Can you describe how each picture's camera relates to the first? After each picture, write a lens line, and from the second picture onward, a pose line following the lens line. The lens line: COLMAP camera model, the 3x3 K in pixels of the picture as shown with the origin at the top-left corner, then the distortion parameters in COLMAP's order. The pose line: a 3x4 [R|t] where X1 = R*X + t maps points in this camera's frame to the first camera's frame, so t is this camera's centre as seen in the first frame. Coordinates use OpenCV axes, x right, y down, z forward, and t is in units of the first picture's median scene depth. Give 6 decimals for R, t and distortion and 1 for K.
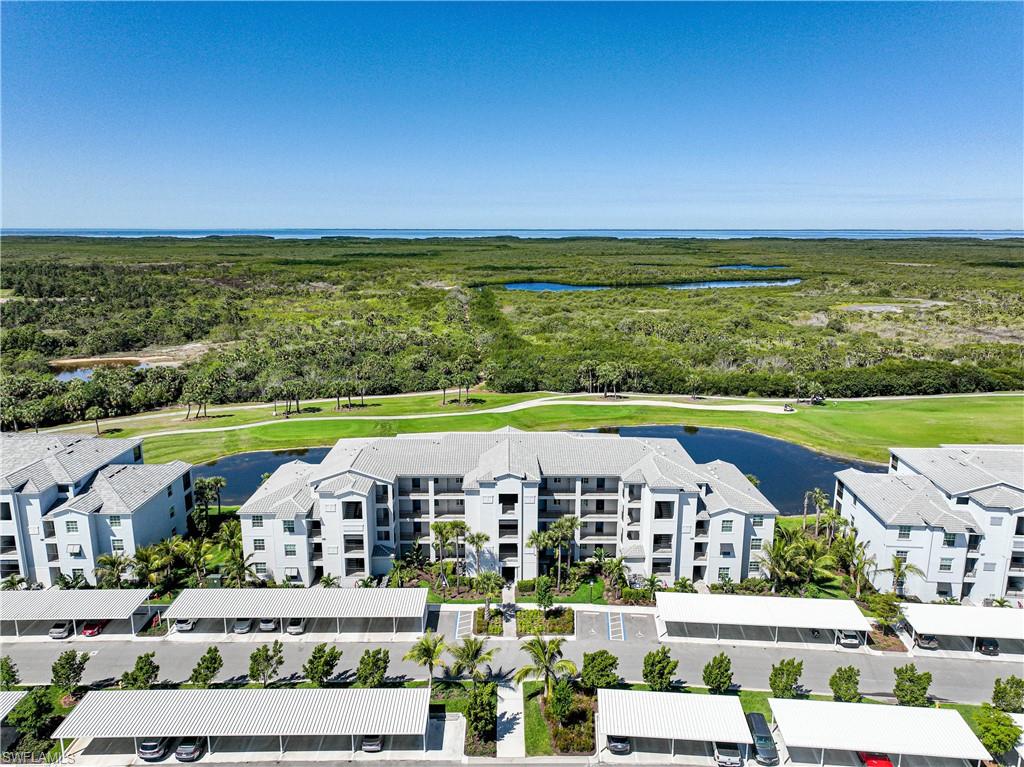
lens RADIAL K [[718.5, 0, 512.0], [0, 718.5, 383.5], [0, 0, 1]] dist [0.005283, 0.003535]
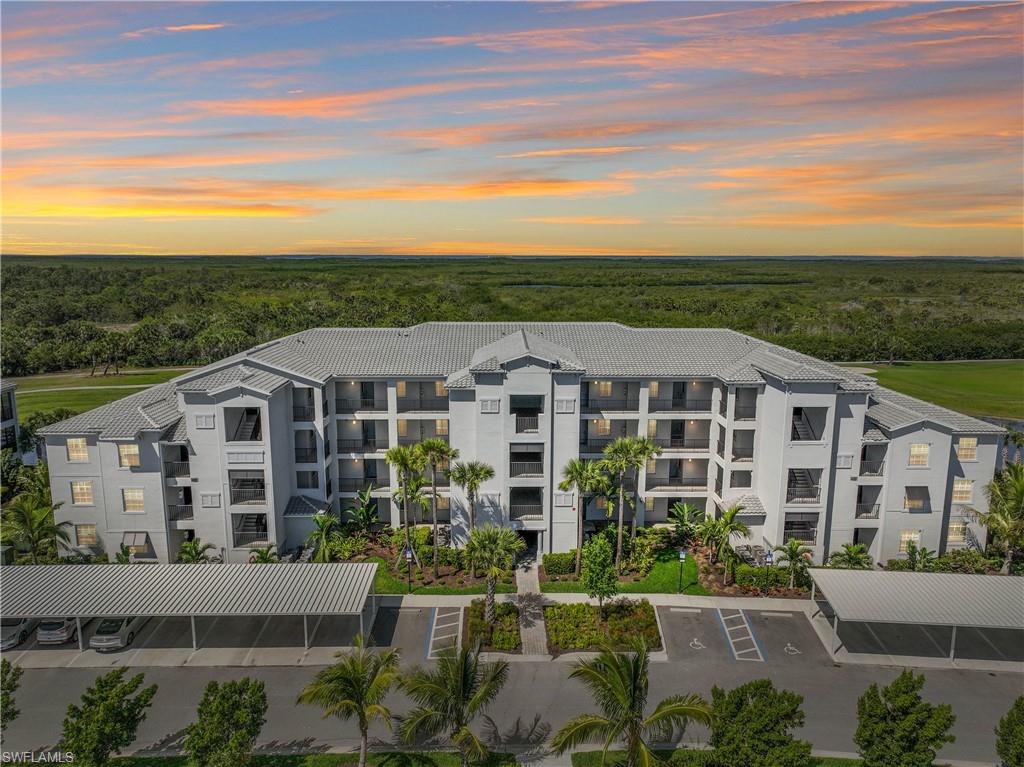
lens RADIAL K [[718.5, 0, 512.0], [0, 718.5, 383.5], [0, 0, 1]] dist [0.005283, 0.003535]
pose [[0.999968, -0.000650, 0.007938, -0.020876], [0.000933, 0.999364, -0.035653, 0.162368], [-0.007910, 0.035659, 0.999333, 0.440997]]
